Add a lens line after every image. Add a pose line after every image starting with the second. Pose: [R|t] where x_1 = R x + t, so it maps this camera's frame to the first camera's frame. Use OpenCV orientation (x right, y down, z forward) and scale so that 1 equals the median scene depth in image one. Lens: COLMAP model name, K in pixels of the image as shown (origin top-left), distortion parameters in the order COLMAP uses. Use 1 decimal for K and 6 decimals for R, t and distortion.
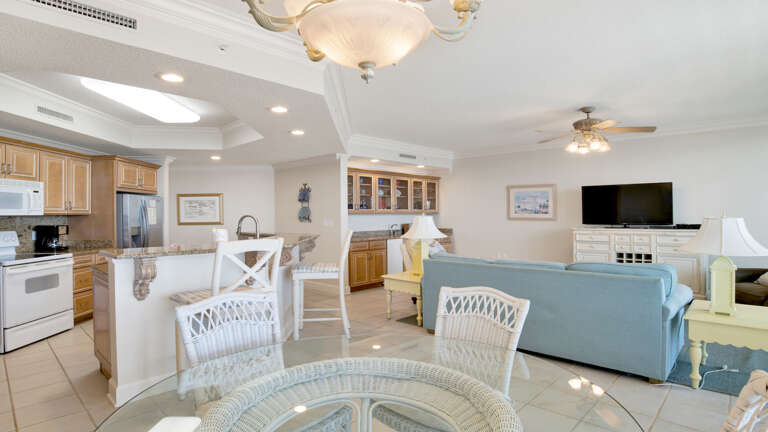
lens RADIAL K [[402.5, 0, 397.2], [0, 402.5, 215.5], [0, 0, 1]] dist [-0.036096, 0.005432]
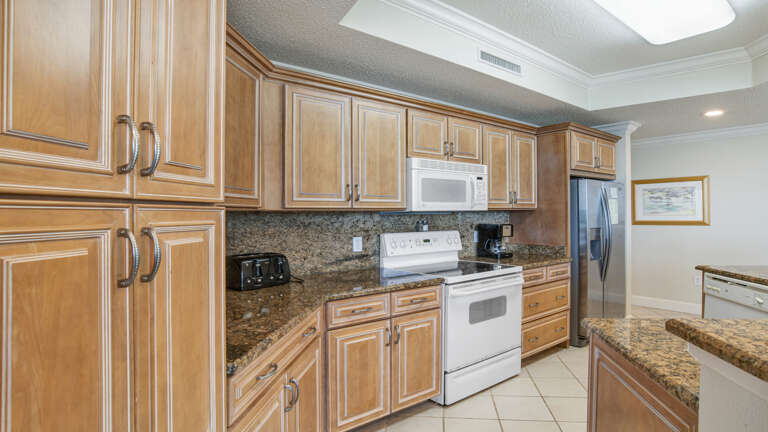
lens RADIAL K [[402.5, 0, 385.5], [0, 402.5, 208.6], [0, 0, 1]] dist [-0.036096, 0.005432]
pose [[0.585122, -0.005979, -0.810924, -0.369881], [0.000362, 0.999975, -0.007112, 0.001198], [0.810946, 0.003867, 0.585109, 0.371502]]
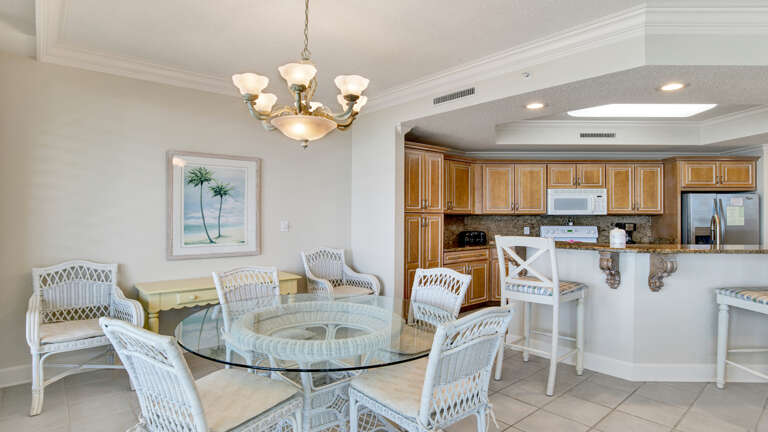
lens RADIAL K [[402.5, 0, 376.4], [0, 402.5, 213.2], [0, 0, 1]] dist [-0.036096, 0.005432]
pose [[-0.150246, 0.000262, -0.988649, 0.450918], [-0.004093, 0.999991, 0.000887, -0.003020], [0.988640, 0.004179, -0.150244, 0.416600]]
